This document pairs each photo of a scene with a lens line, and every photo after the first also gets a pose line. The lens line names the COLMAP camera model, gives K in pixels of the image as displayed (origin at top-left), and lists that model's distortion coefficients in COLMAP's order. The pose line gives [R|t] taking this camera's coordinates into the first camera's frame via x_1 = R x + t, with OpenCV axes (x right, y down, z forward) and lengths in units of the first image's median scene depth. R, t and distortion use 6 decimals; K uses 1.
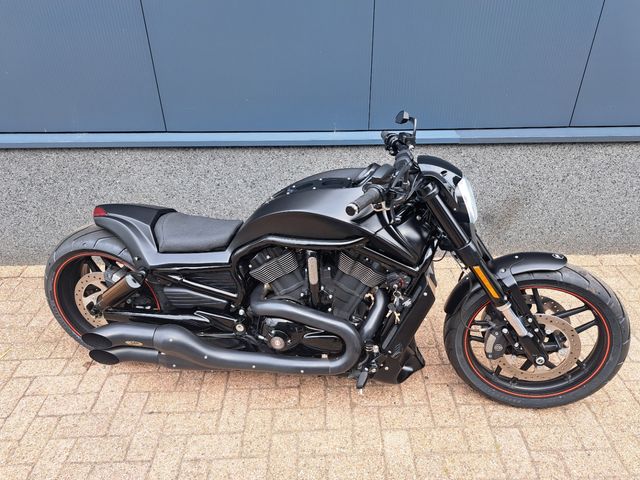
lens RADIAL K [[467.8, 0, 330.1], [0, 467.8, 240.3], [0, 0, 1]] dist [0.032576, -0.027012]
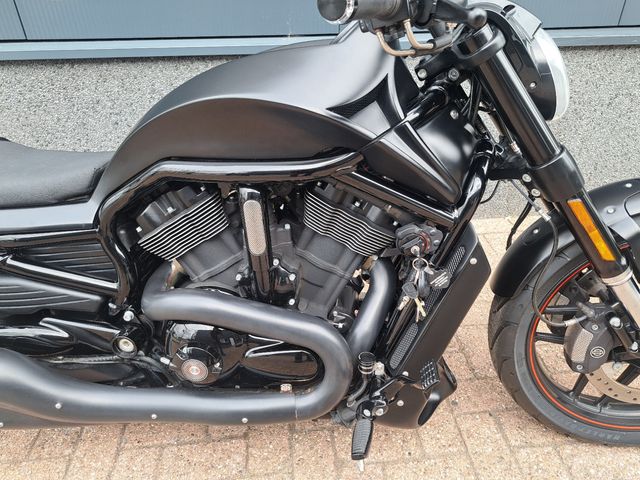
lens RADIAL K [[467.8, 0, 327.3], [0, 467.8, 231.8], [0, 0, 1]] dist [0.032576, -0.027012]
pose [[0.996499, -0.046157, 0.069713, 0.006705], [0.046146, 0.998933, 0.001770, 0.065533], [-0.069720, 0.001453, 0.997566, 0.438227]]
